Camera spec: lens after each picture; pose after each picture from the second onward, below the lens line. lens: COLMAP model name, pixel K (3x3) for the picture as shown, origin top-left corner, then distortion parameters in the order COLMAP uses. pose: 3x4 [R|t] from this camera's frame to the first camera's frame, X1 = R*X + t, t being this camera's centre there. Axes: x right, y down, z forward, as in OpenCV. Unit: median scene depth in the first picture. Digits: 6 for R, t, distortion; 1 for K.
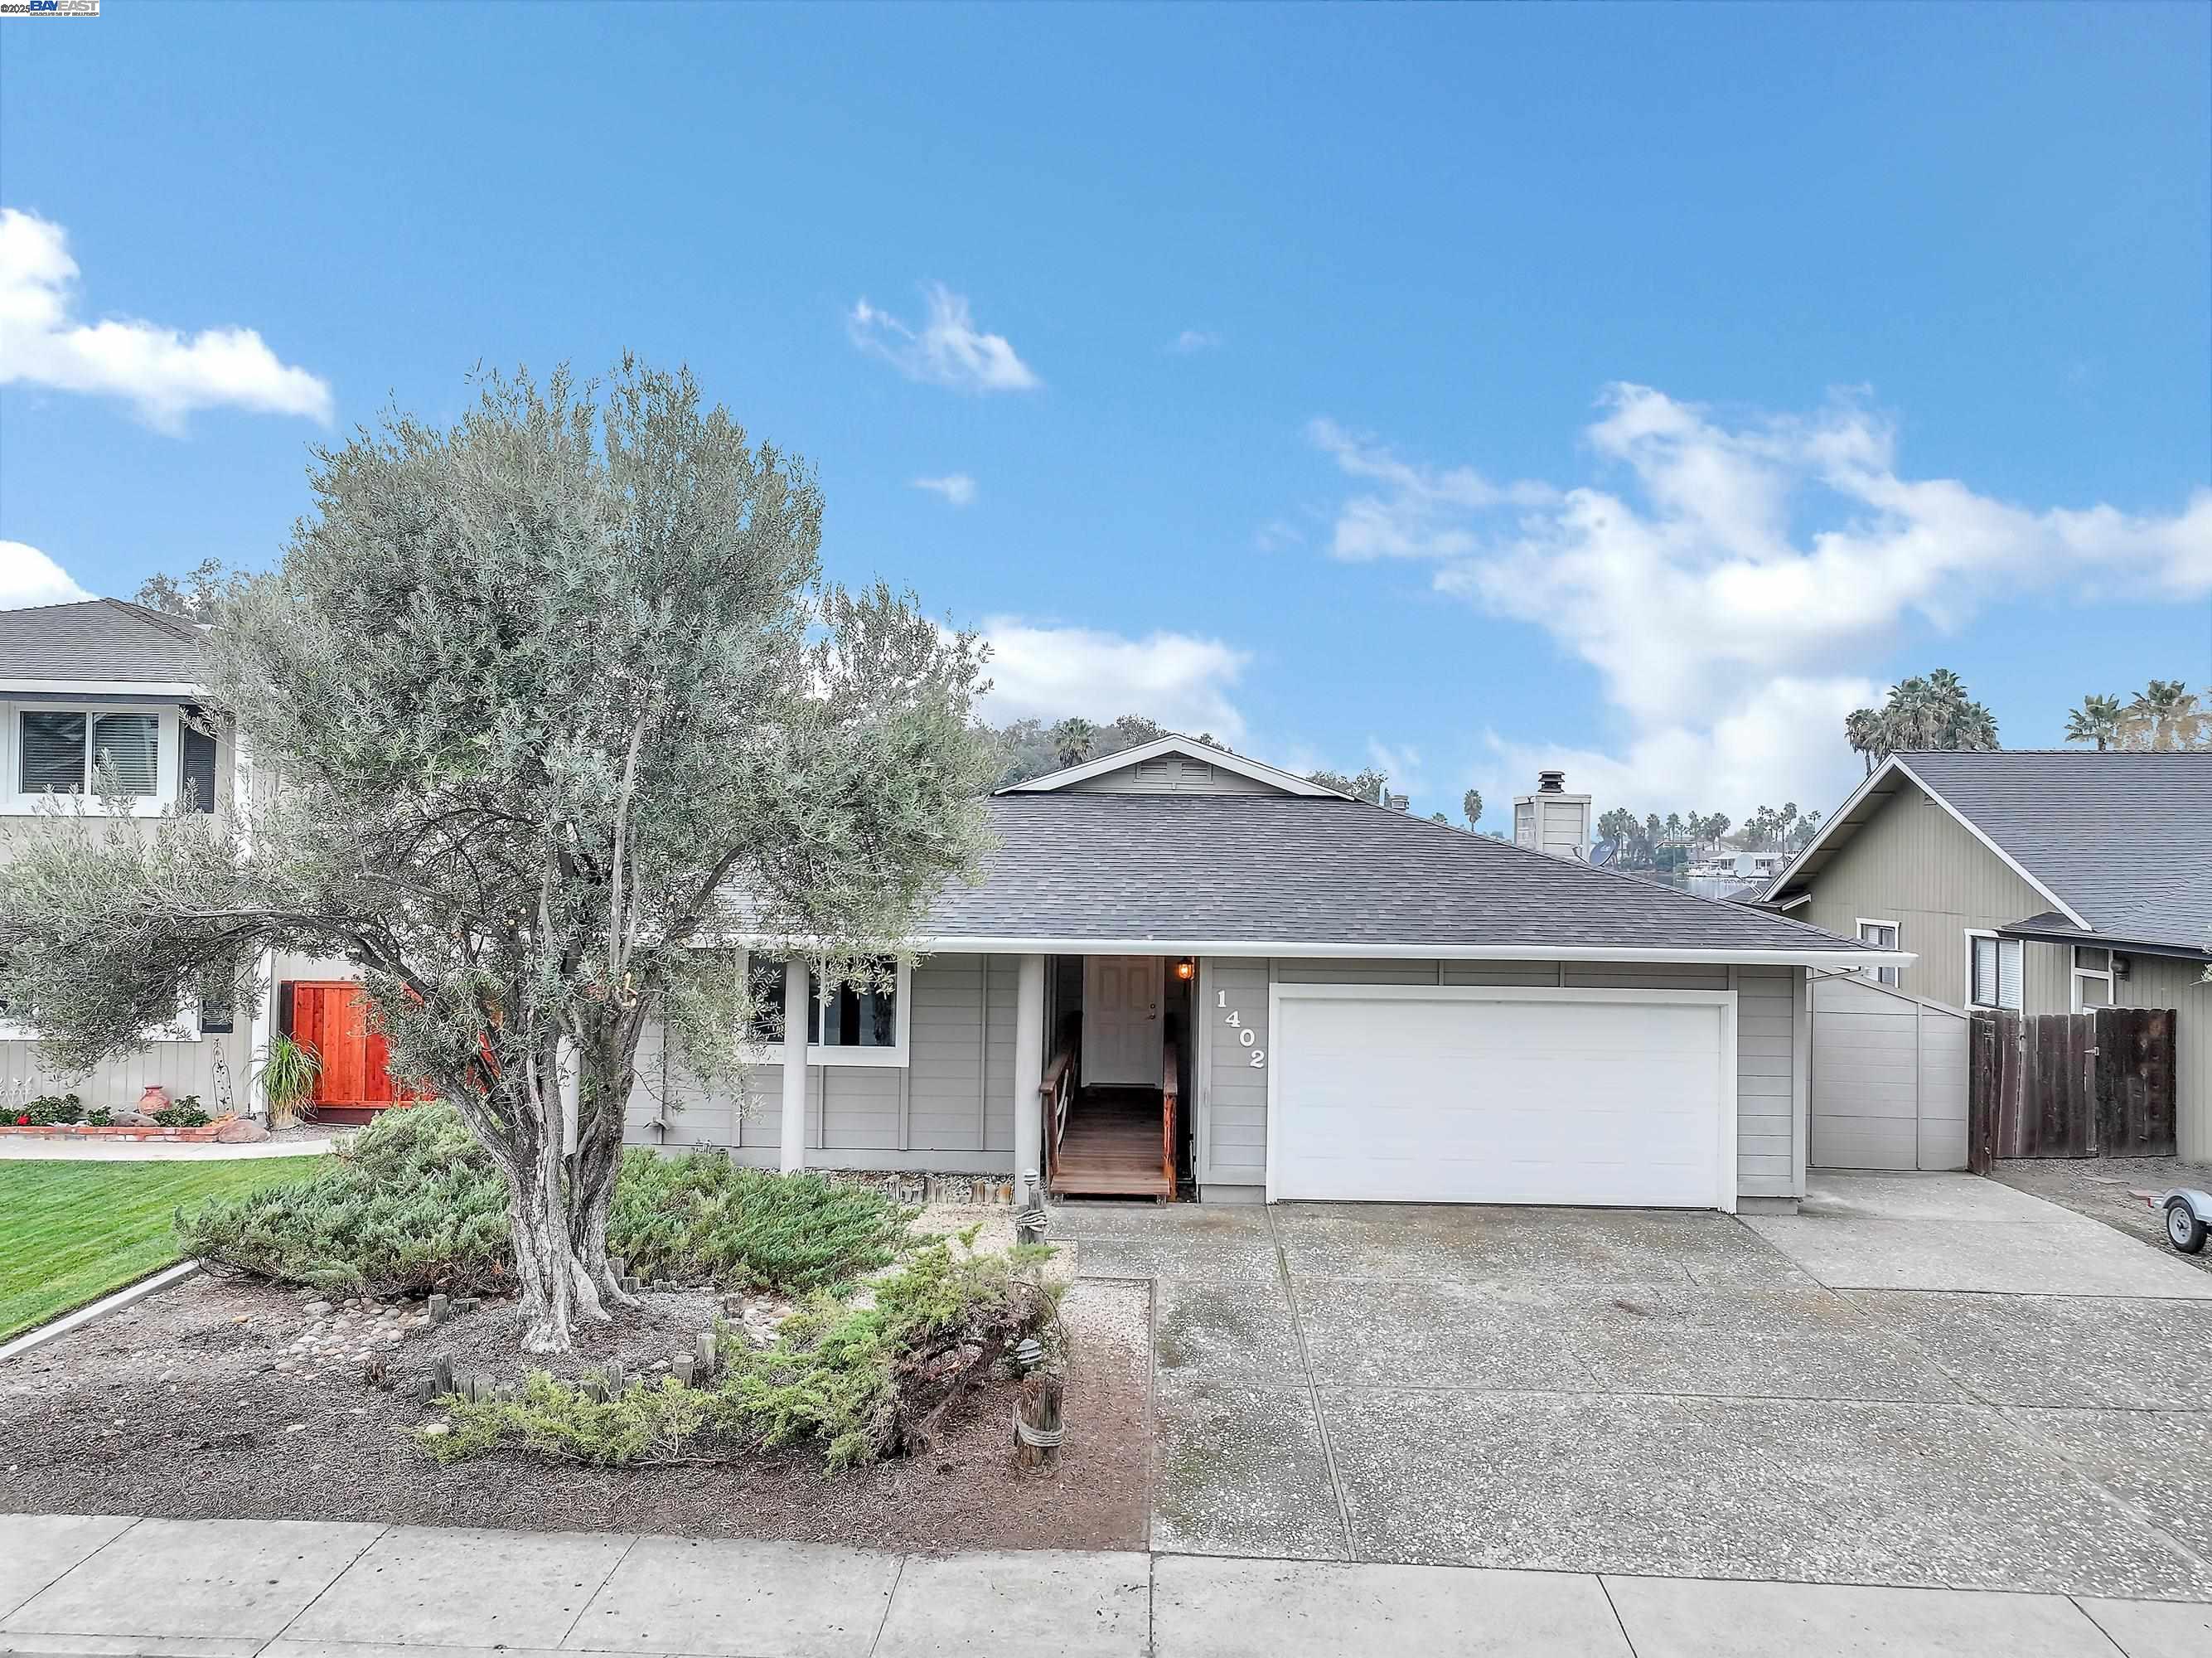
lens RADIAL K [[1590.8, 0, 1118.7], [0, 1590.8, 818.5], [0, 0, 1]] dist [0.000896, 0.017541]
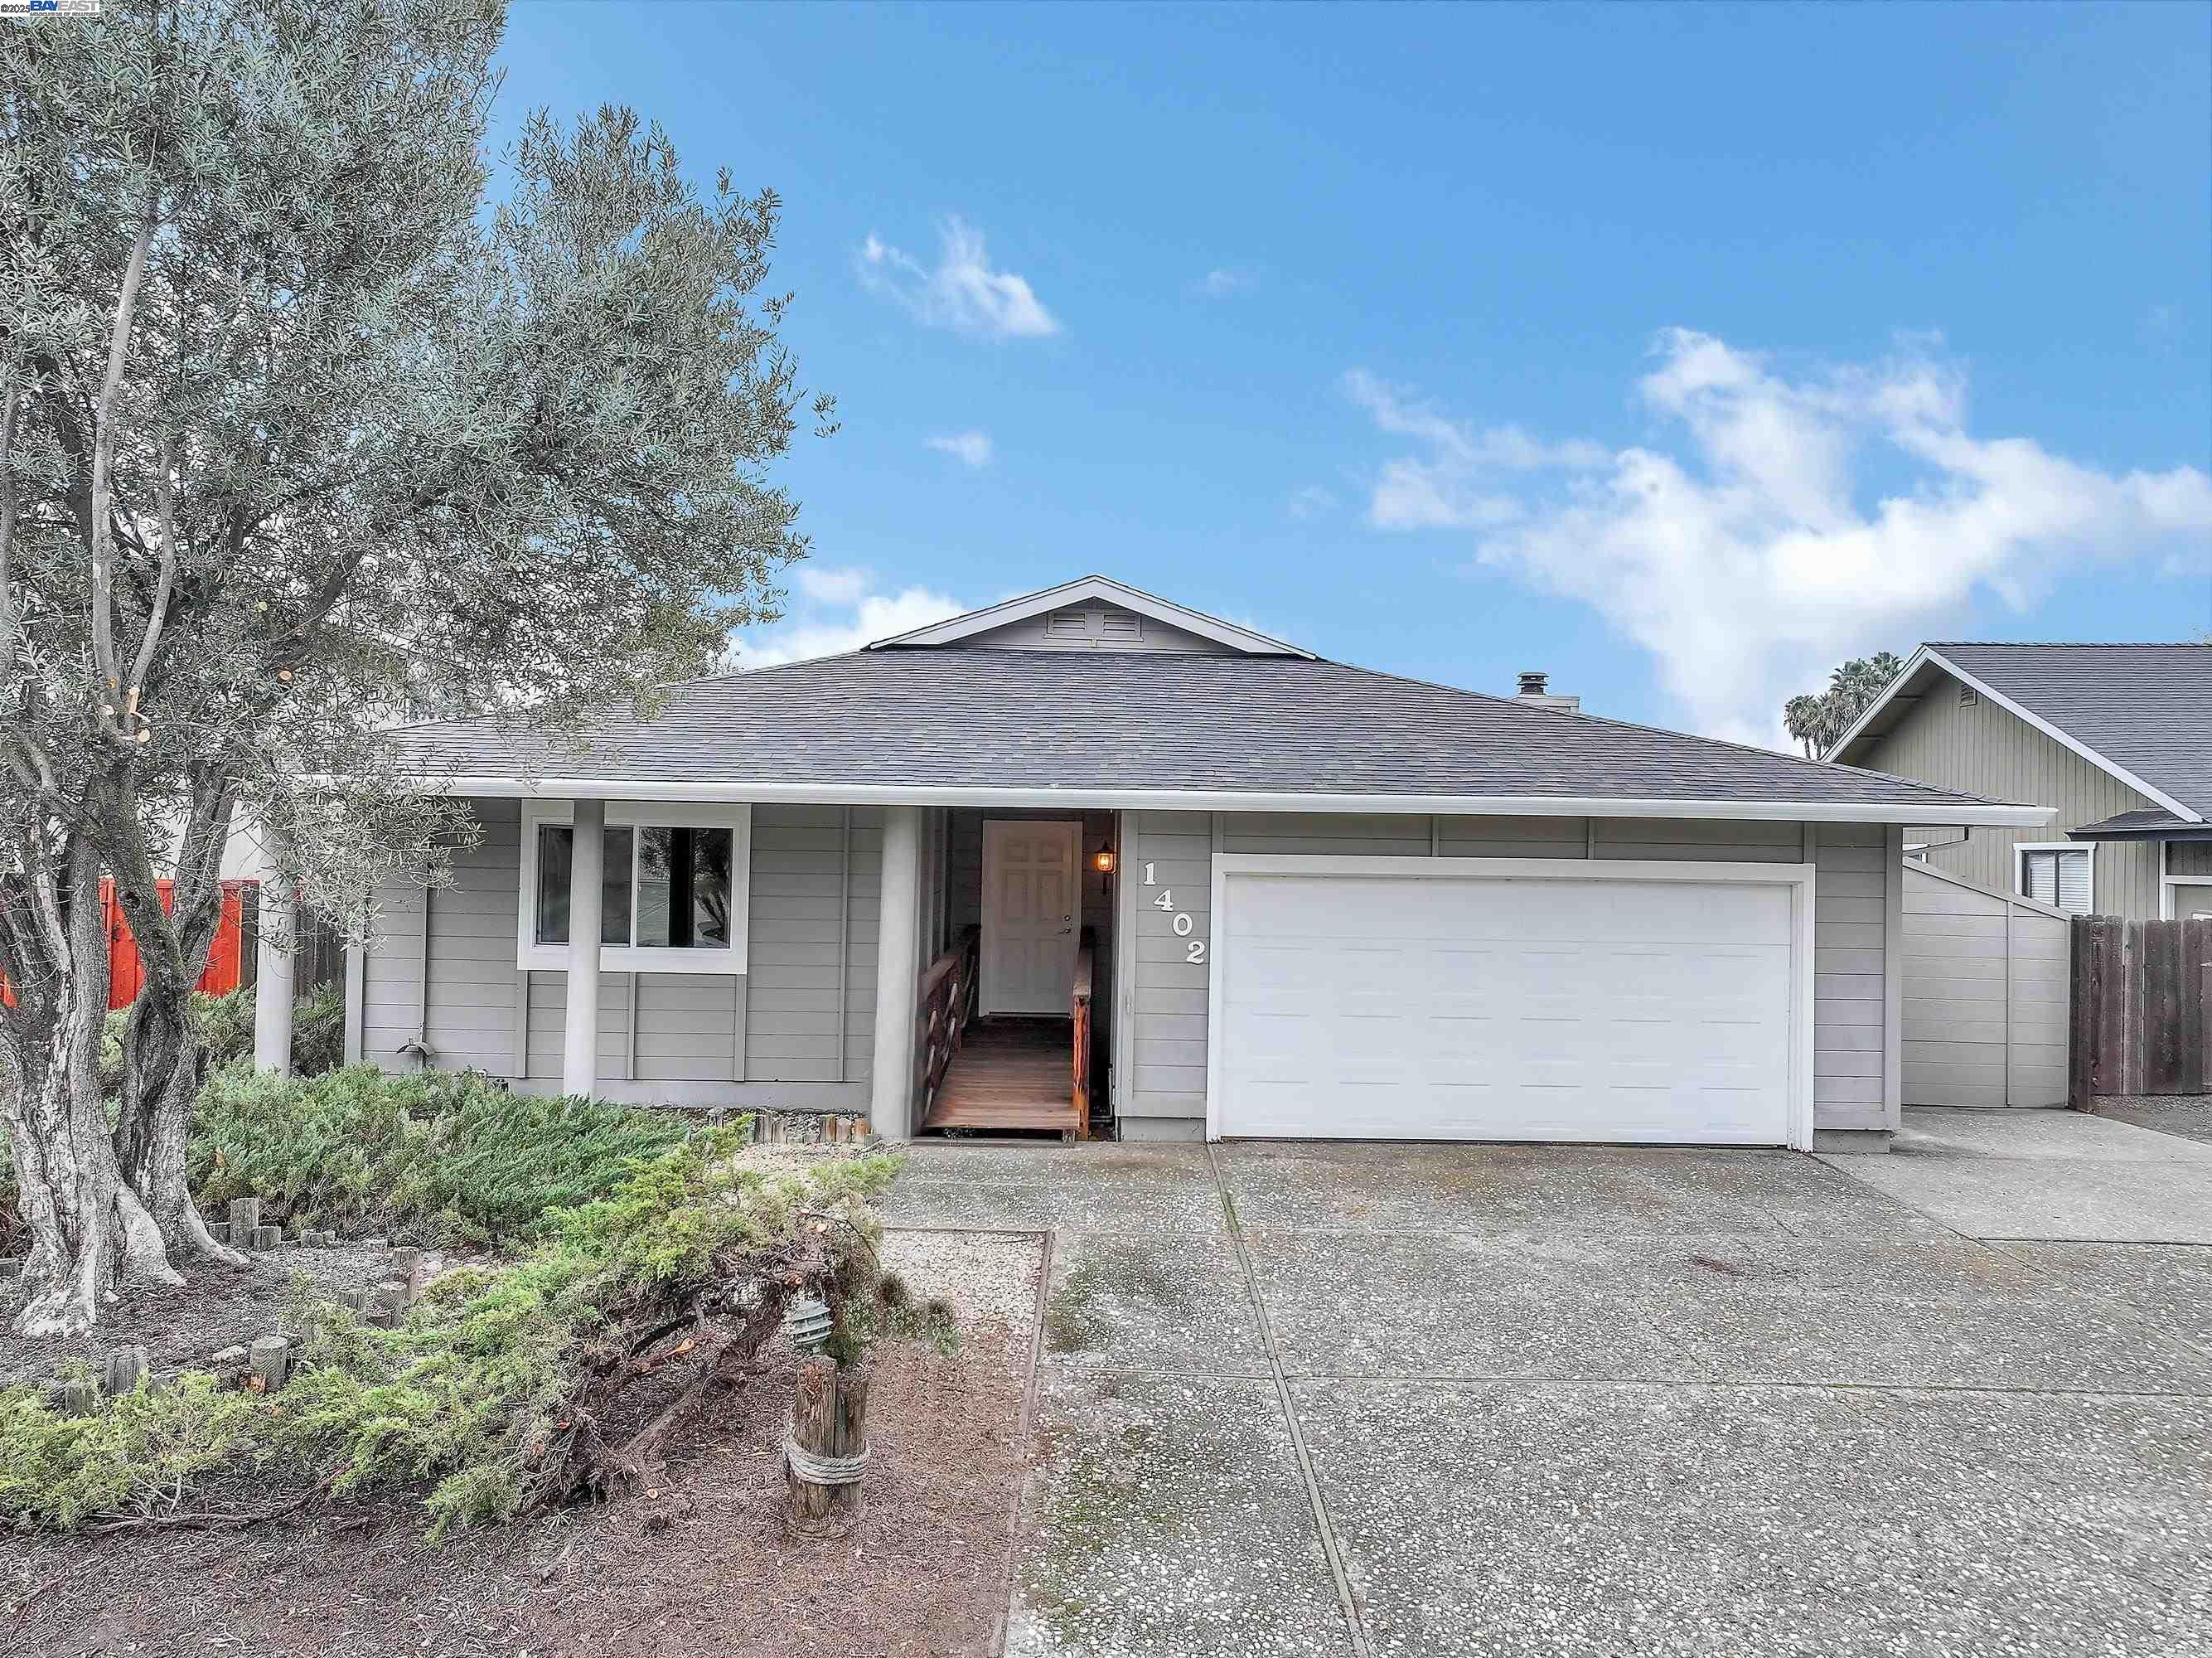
lens RADIAL K [[1590.8, 0, 1117.5], [0, 1590.8, 815.1], [0, 0, 1]] dist [0.000896, 0.017541]
pose [[0.999209, 0.004924, 0.039449, 0.023759], [-0.004859, 0.999987, -0.001748, 0.107629], [-0.039457, 0.001555, 0.999220, 0.295645]]
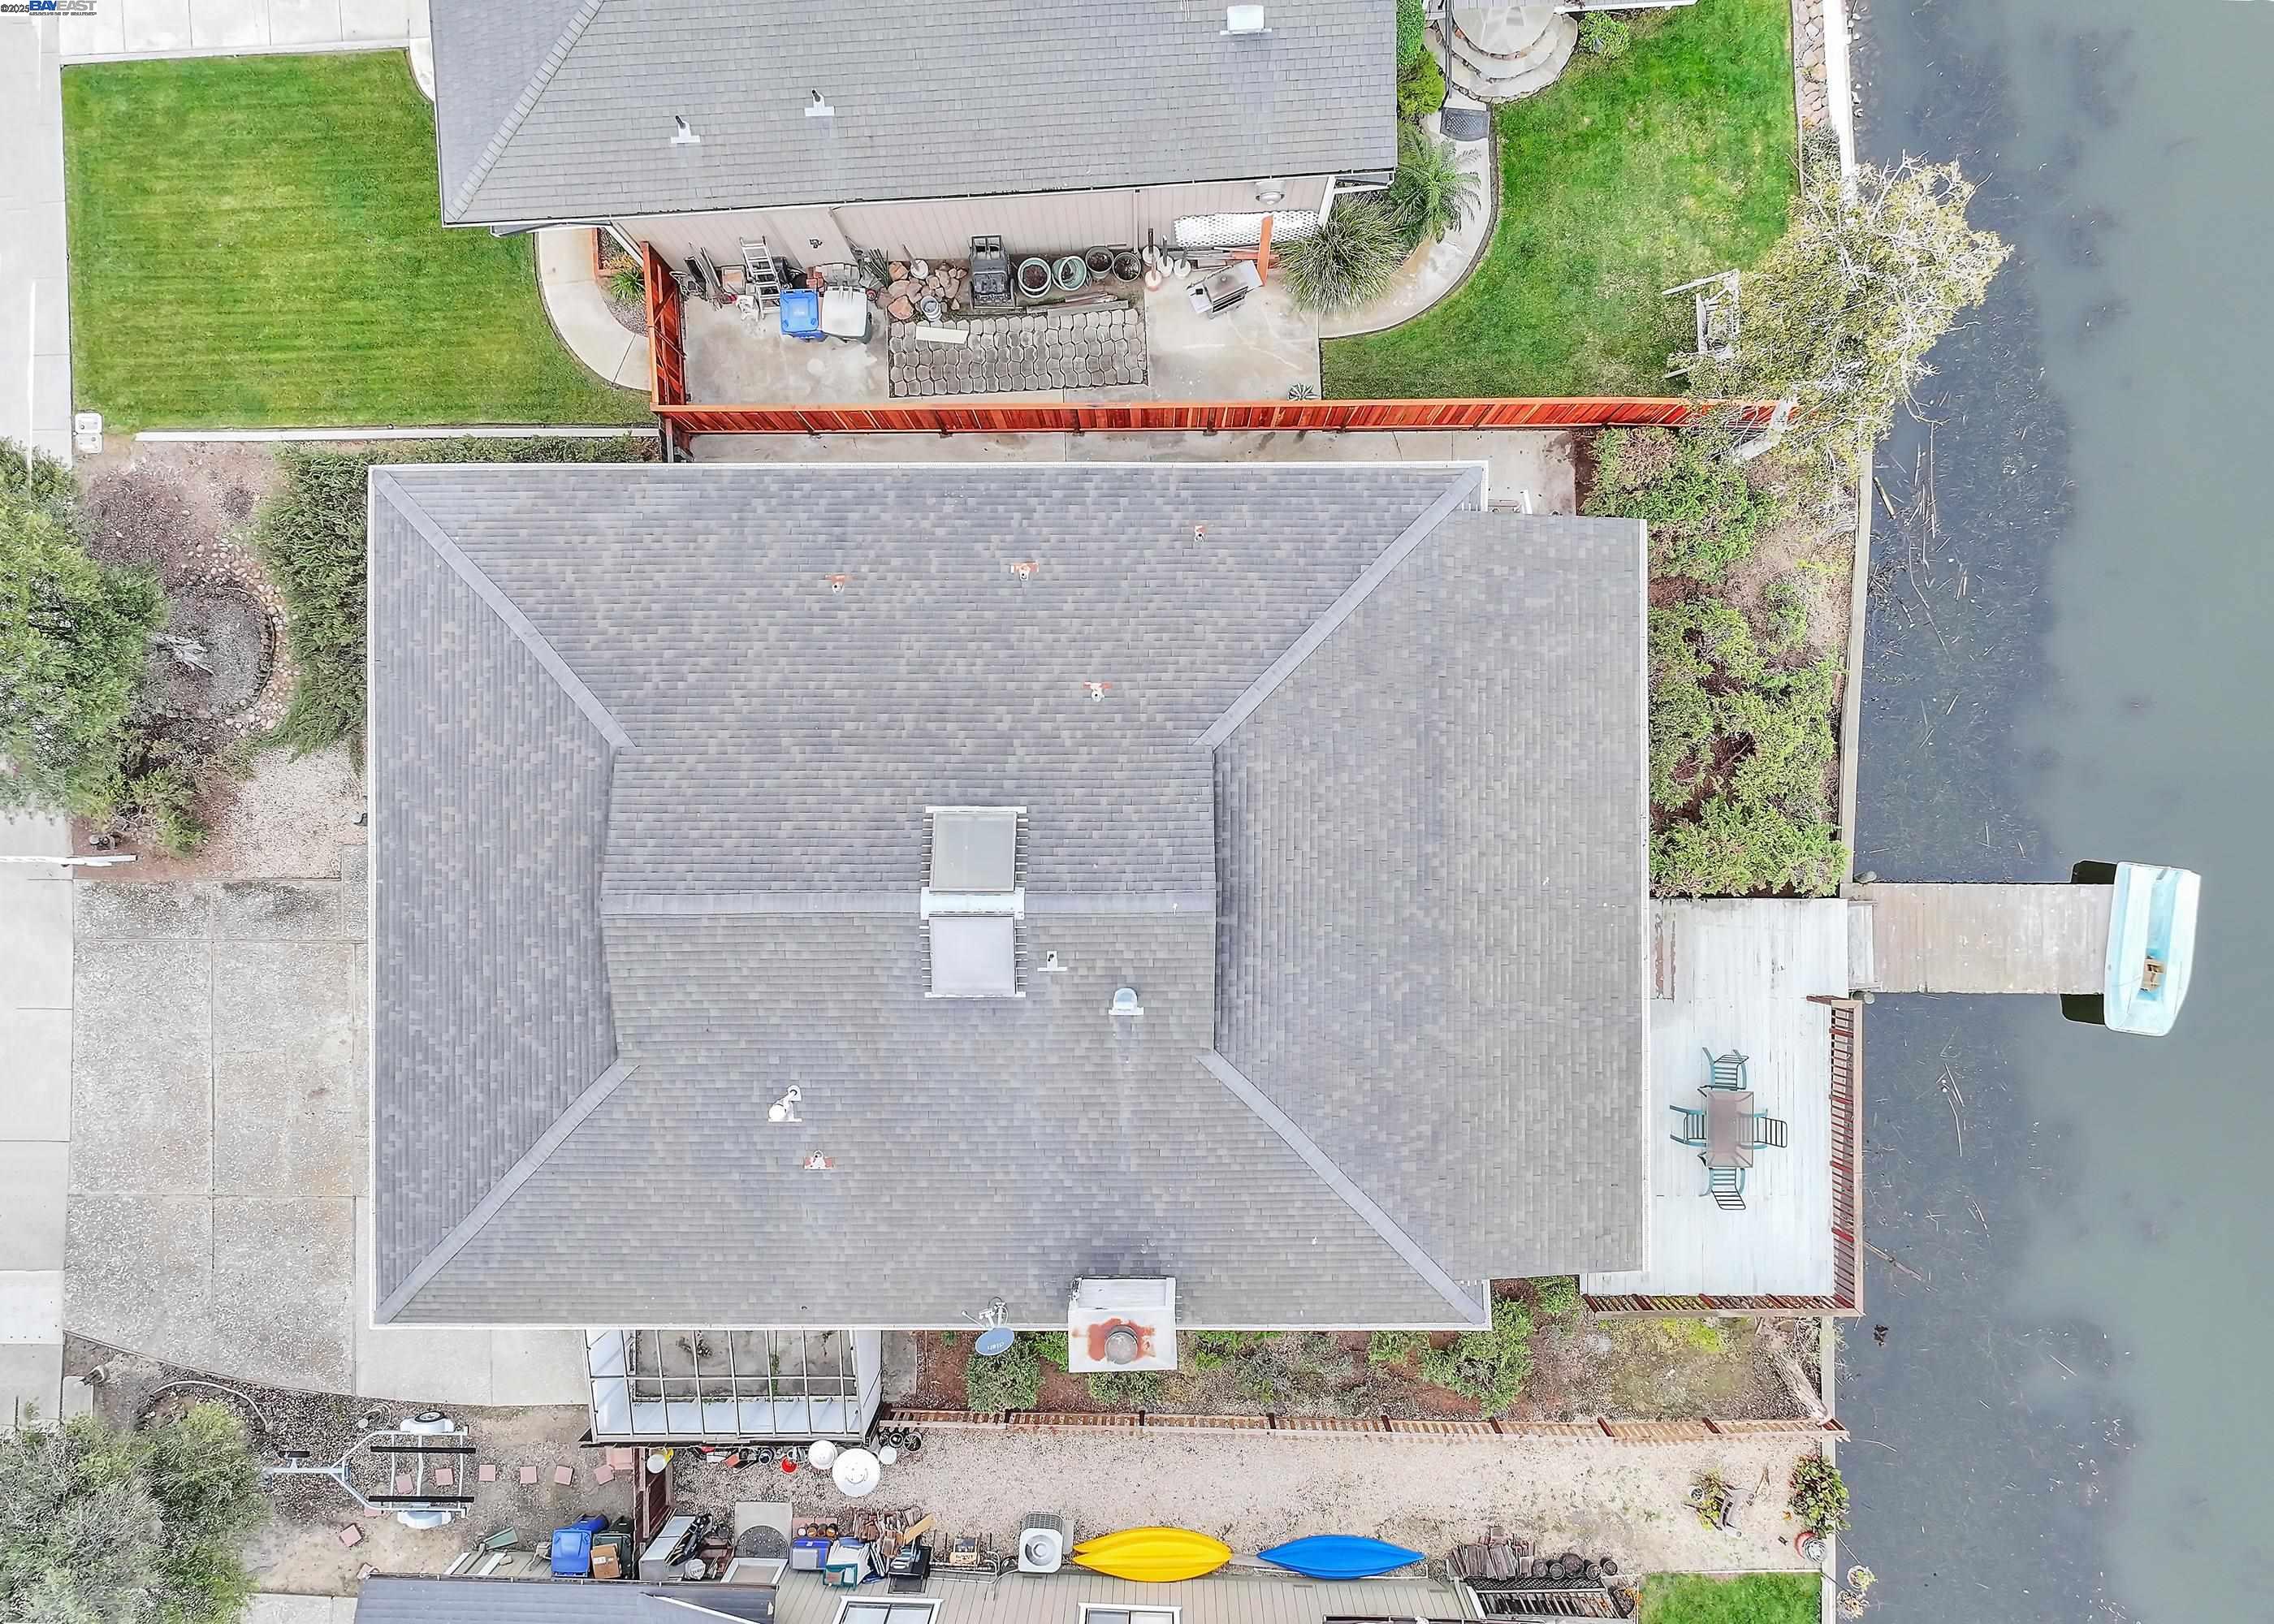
lens RADIAL K [[1595.3, 0, 1138.3], [0, 1595.3, 810.9], [0, 0, 1]] dist [0.010400, 0.006140]
pose [[0.024326, 0.999539, -0.018186, -0.005258], [0.030265, 0.017447, 0.999390, -1.896085], [0.999246, -0.024861, -0.029827, 2.214103]]
